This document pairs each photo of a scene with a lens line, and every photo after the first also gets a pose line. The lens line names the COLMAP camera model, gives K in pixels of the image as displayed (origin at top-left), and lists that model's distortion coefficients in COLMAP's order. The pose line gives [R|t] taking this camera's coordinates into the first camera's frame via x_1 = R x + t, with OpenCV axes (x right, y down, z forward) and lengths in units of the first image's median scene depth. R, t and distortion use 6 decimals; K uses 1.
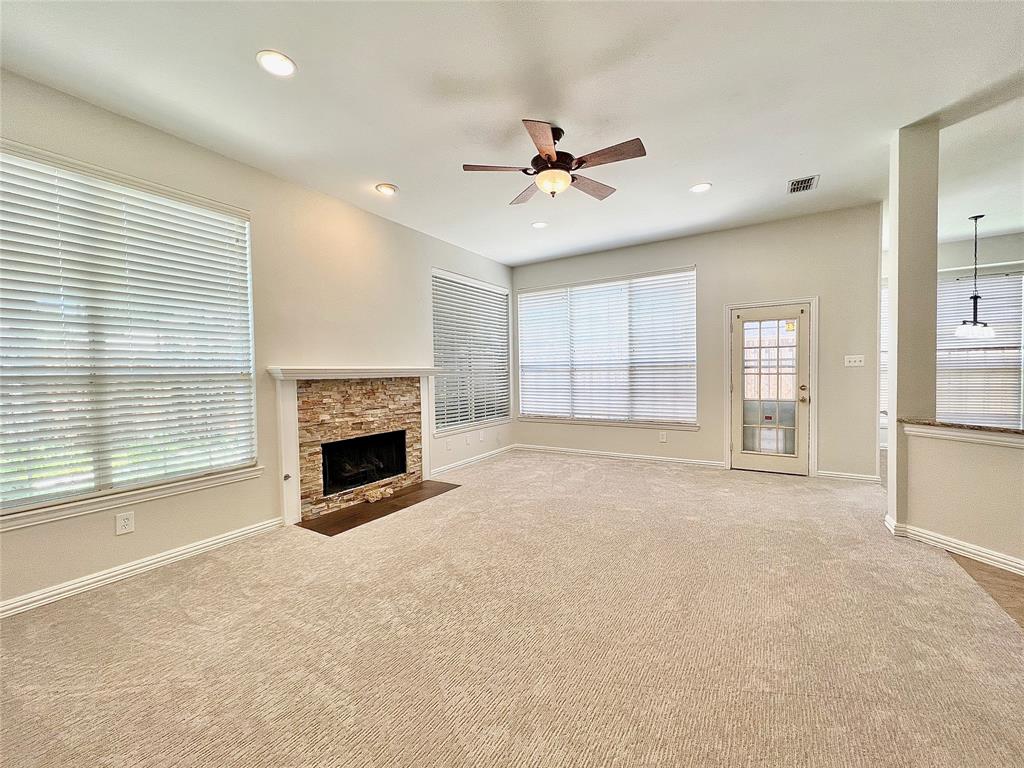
lens RADIAL K [[409.8, 0, 515.6], [0, 409.8, 387.3], [0, 0, 1]] dist [0.000672, 0.000601]
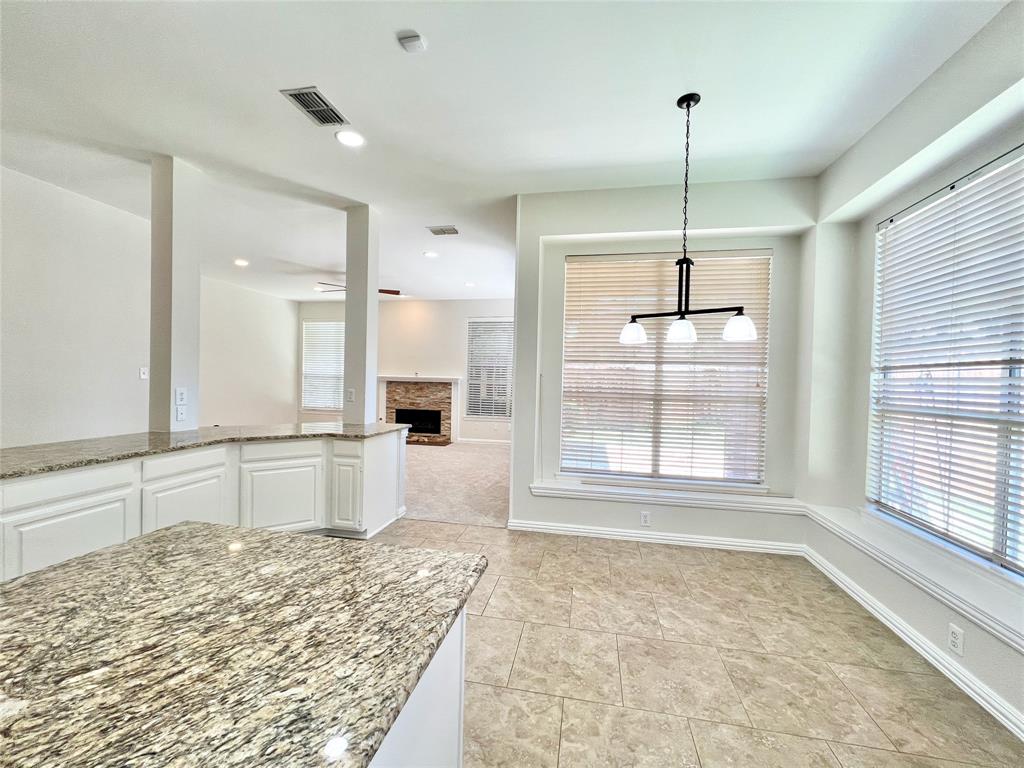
lens RADIAL K [[409.8, 0, 518.0], [0, 409.8, 386.0], [0, 0, 1]] dist [0.000672, 0.000601]
pose [[0.345675, 0.043113, -0.937363, 1.774603], [-0.063980, 0.997702, 0.022294, -0.080204], [0.936171, 0.052266, 0.347639, 0.761552]]
